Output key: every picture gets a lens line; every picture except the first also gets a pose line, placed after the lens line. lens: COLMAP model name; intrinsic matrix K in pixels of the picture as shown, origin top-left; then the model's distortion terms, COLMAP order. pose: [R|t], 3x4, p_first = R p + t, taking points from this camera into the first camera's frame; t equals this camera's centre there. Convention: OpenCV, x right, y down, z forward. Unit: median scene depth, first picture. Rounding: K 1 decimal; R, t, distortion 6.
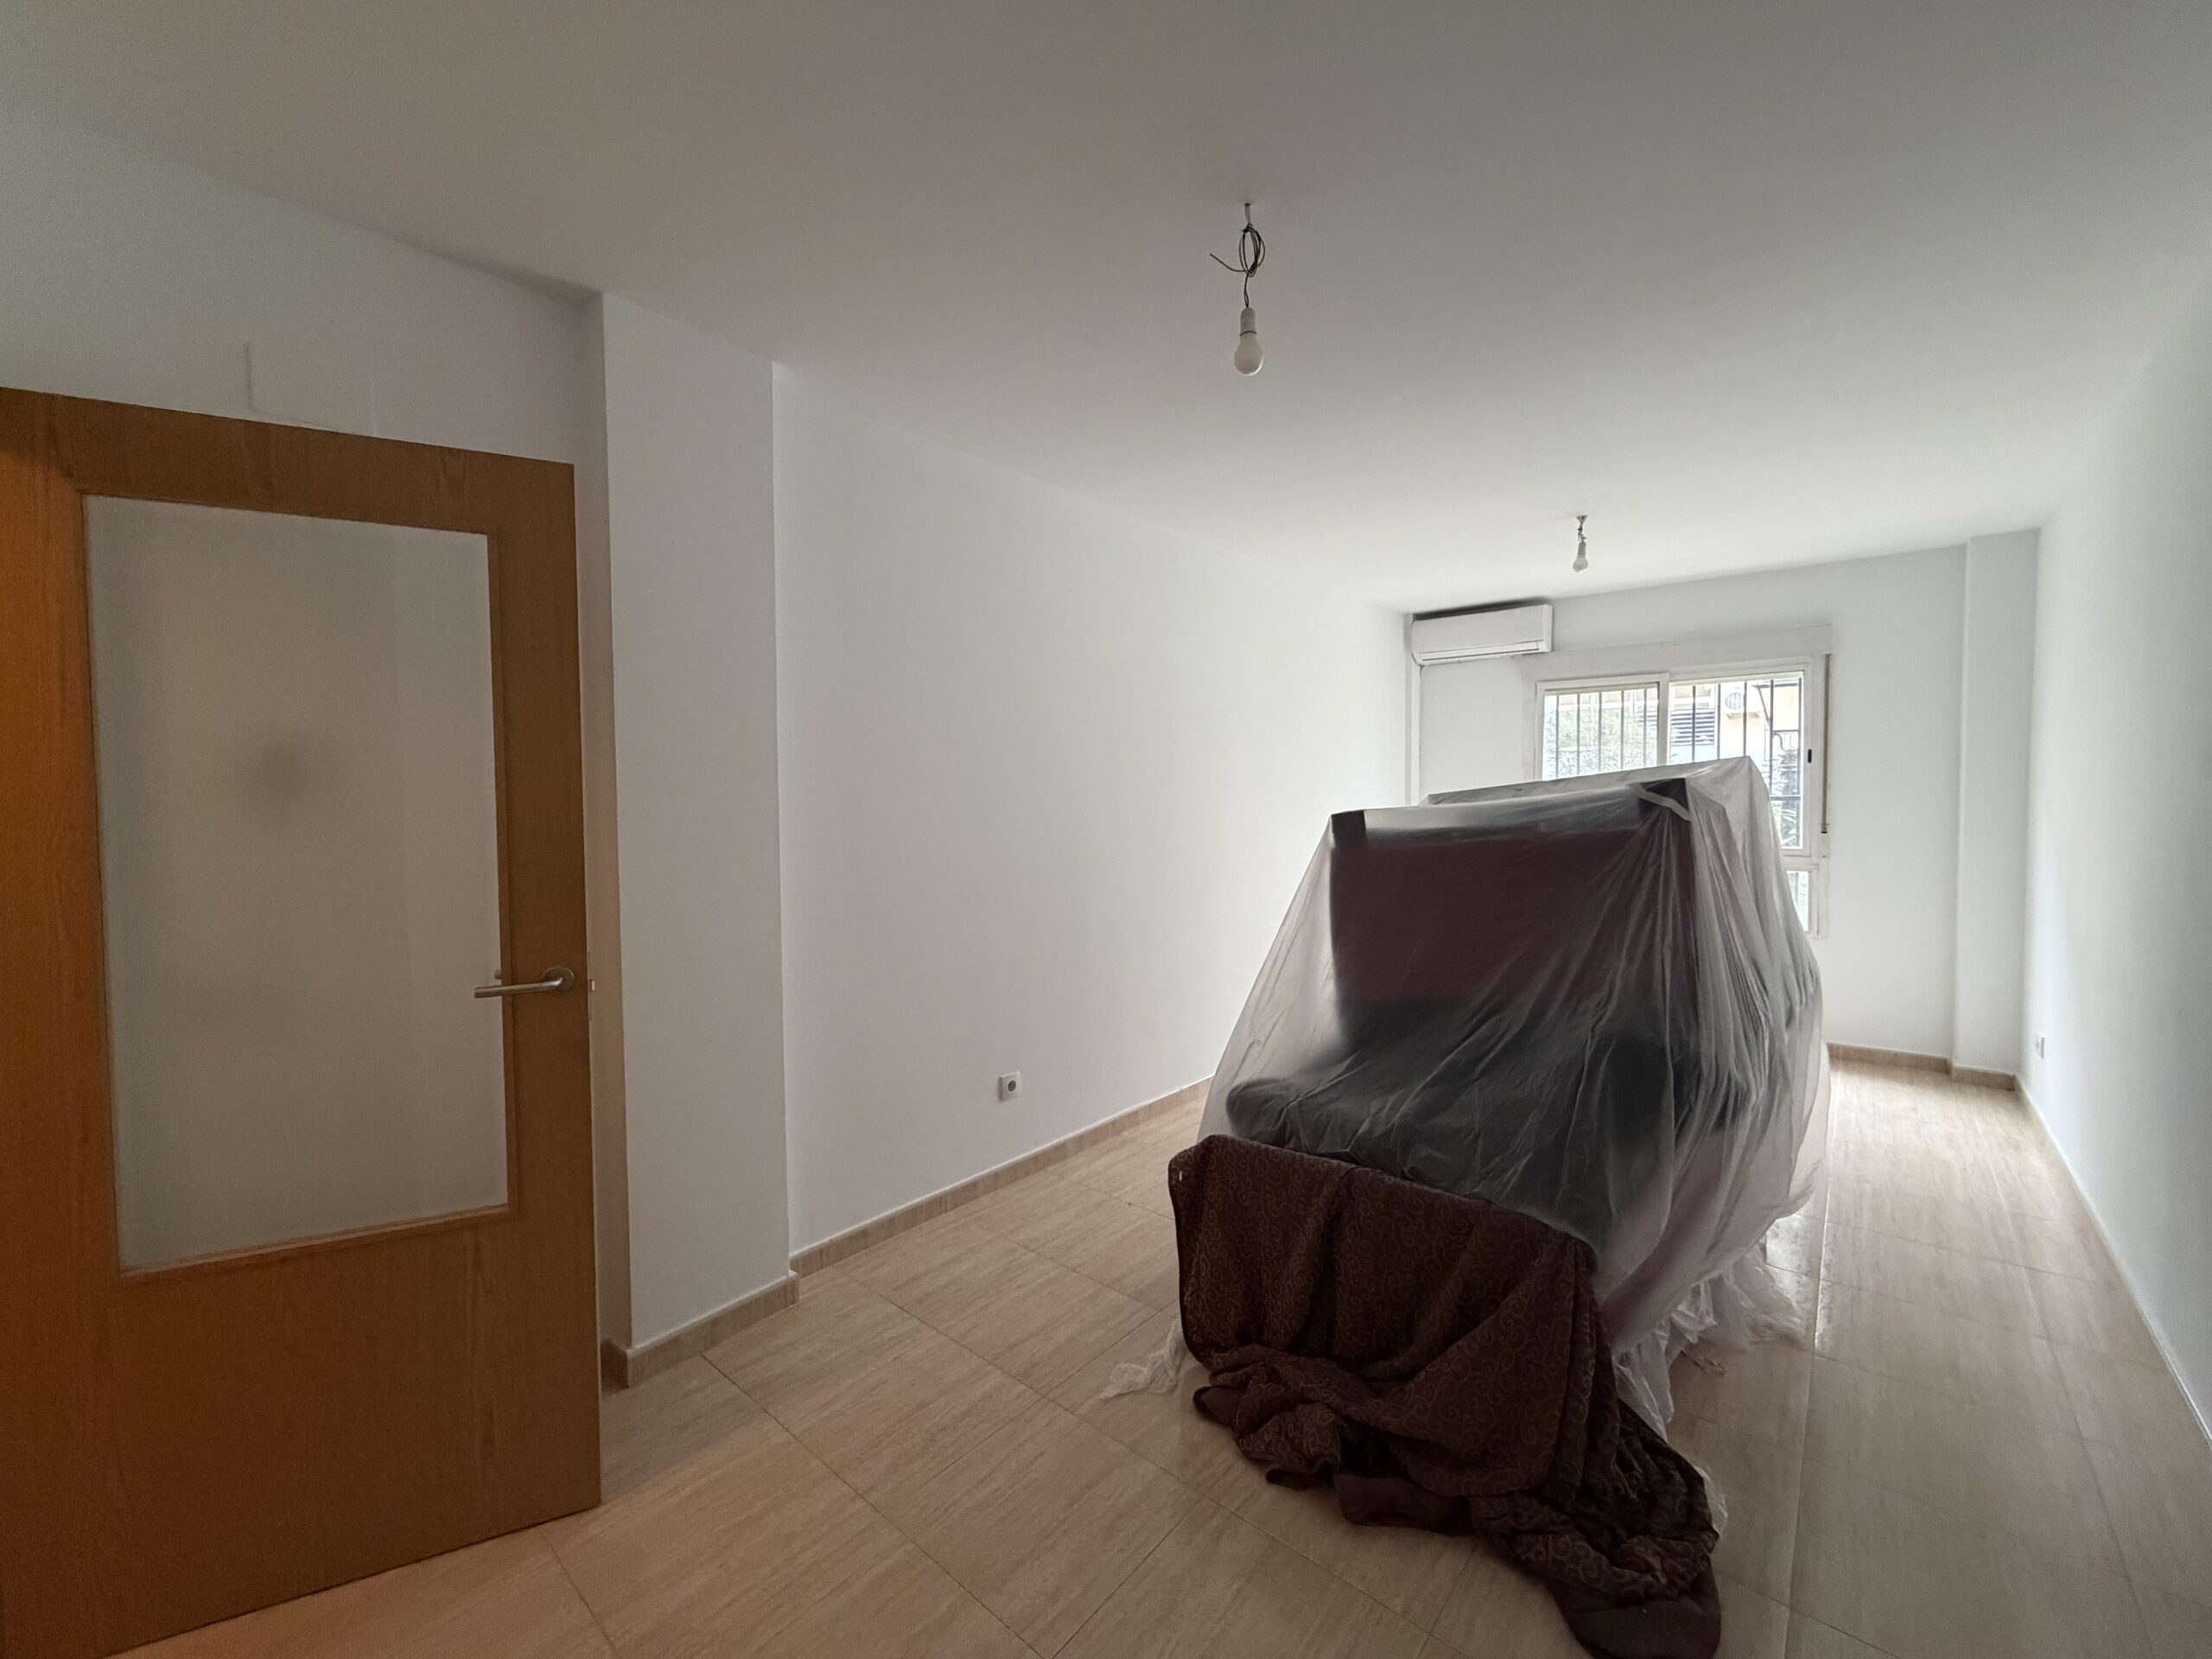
lens RADIAL K [[879.3, 0, 1096.3], [0, 879.3, 823.1], [0, 0, 1]] dist [-0.004311, -0.000140]
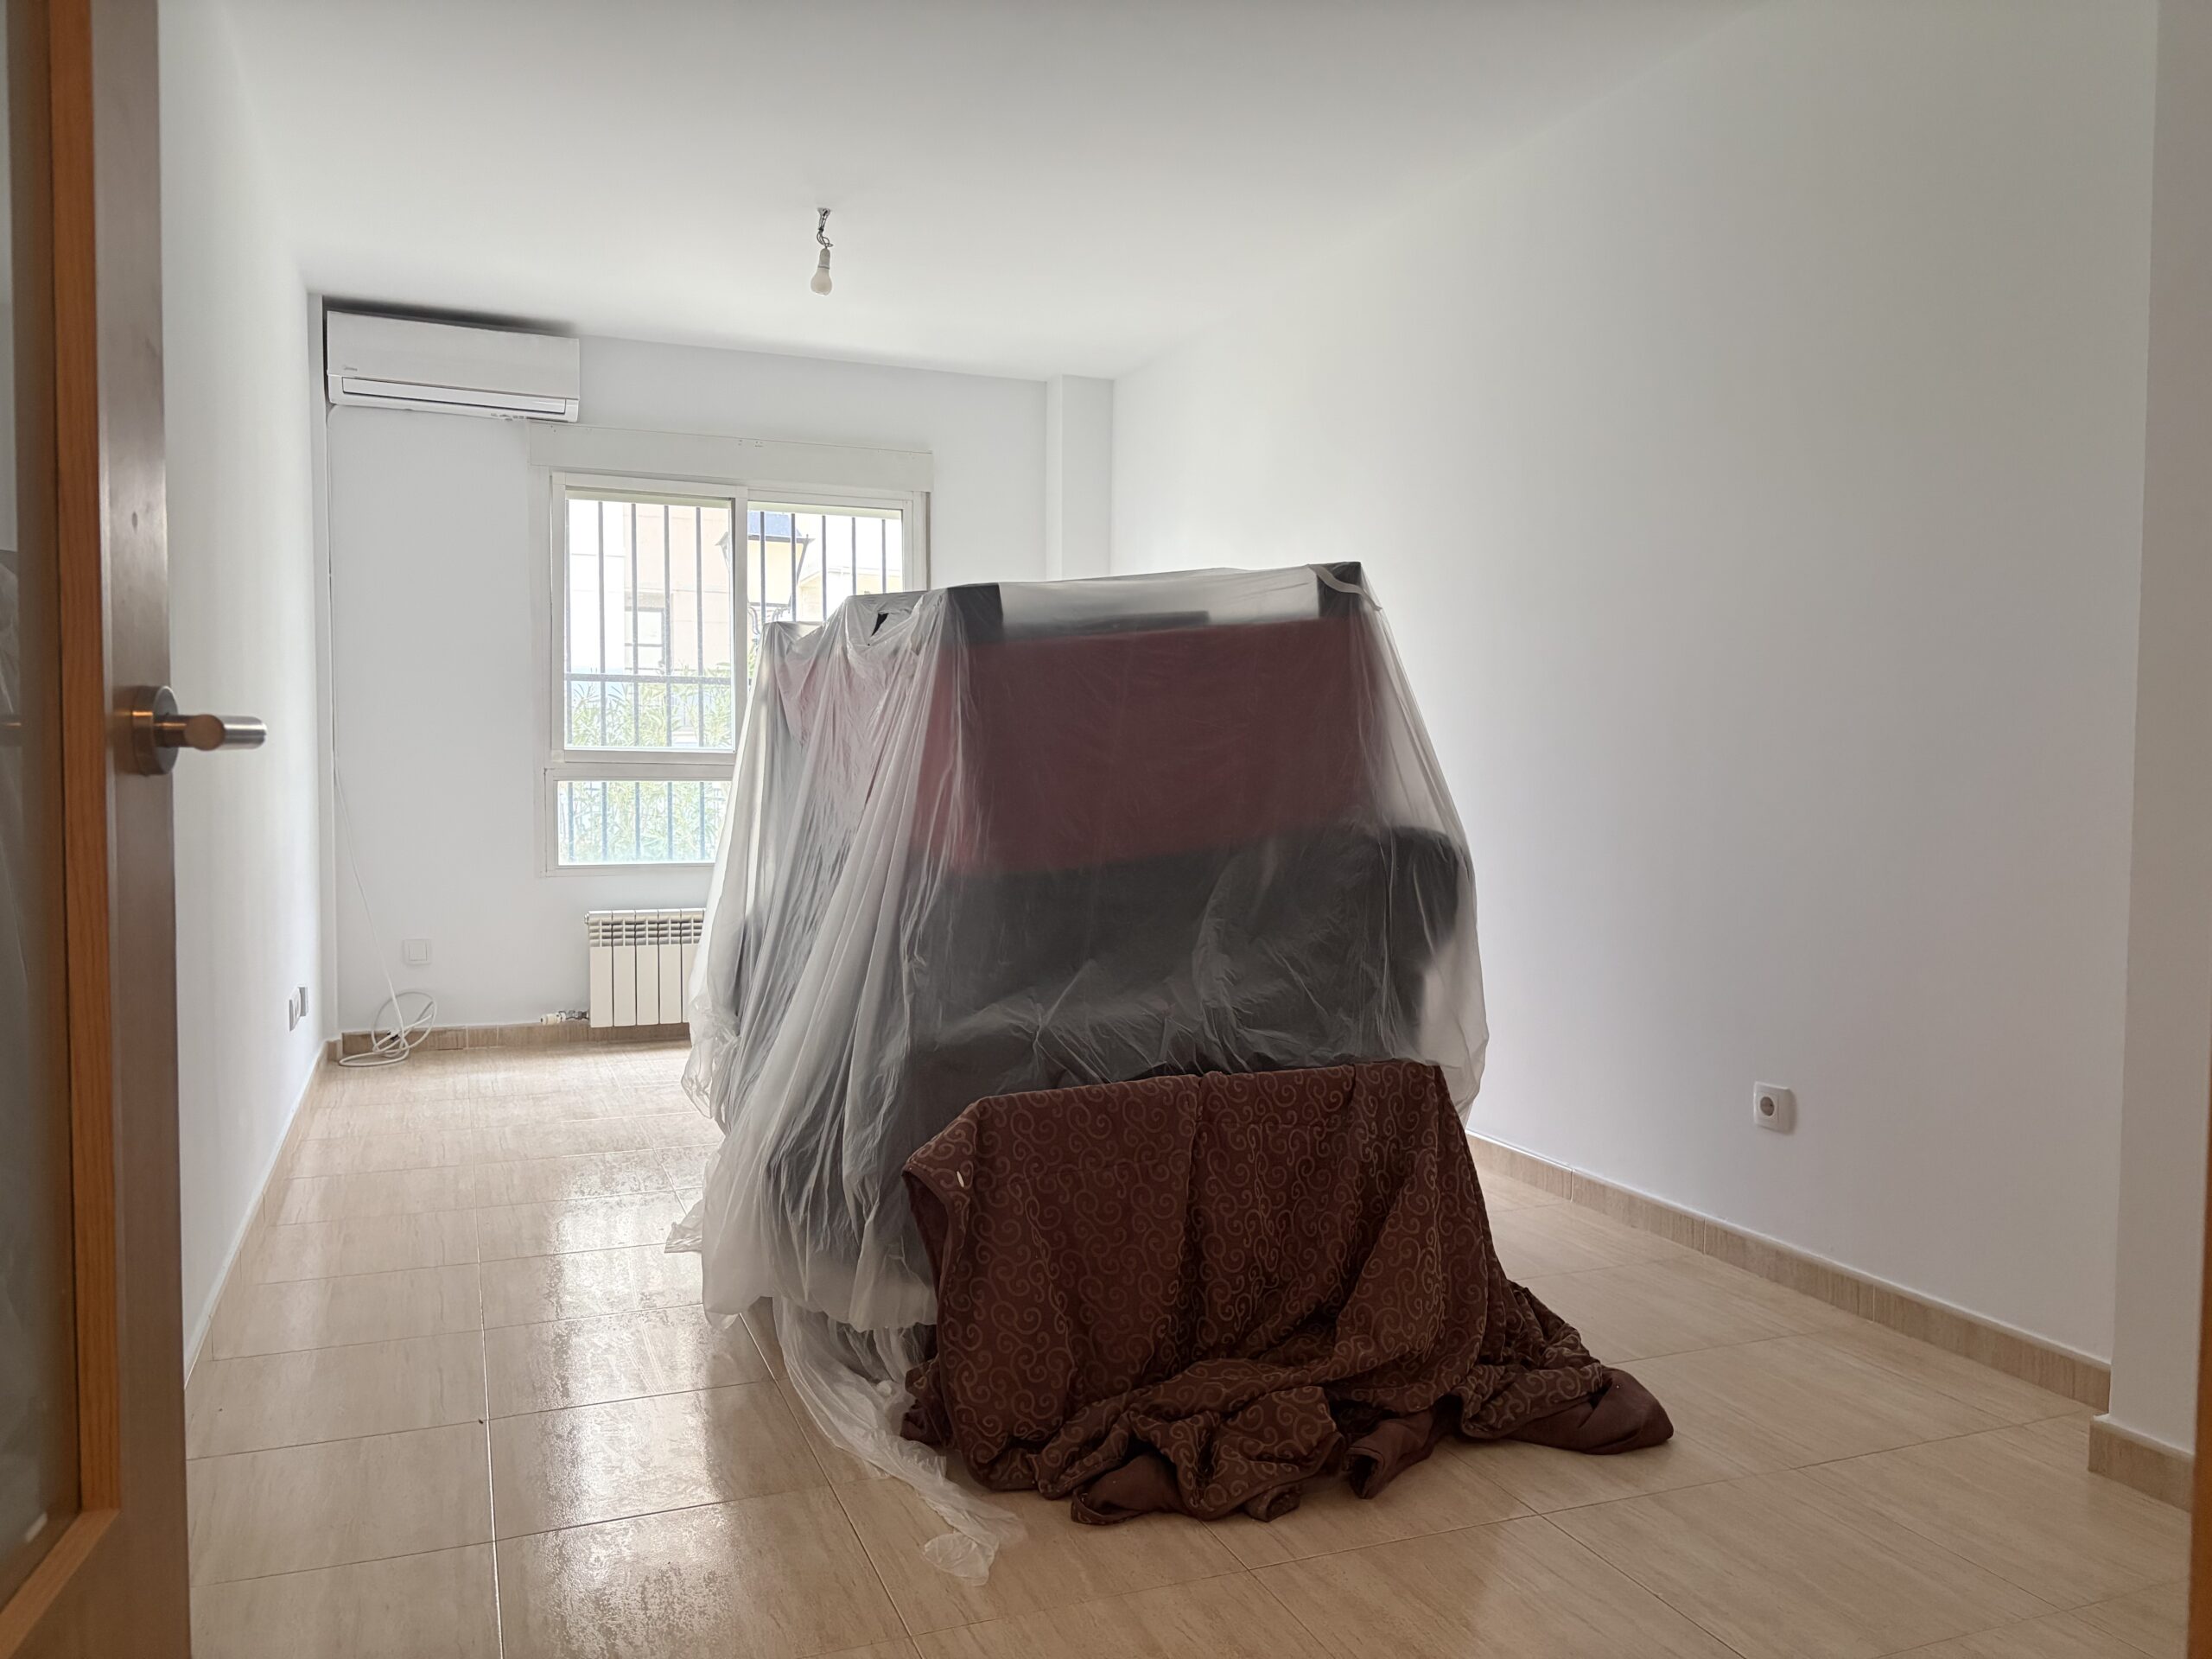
lens RADIAL K [[1667.6, 0, 1108.1], [0, 1667.6, 835.4], [0, 0, 1]] dist [0.063744, -0.079051]
pose [[0.458188, -0.030309, 0.888338, -0.574028], [0.020127, 0.999516, 0.023721, 0.109203], [-0.888627, 0.007011, 0.458576, 0.294988]]
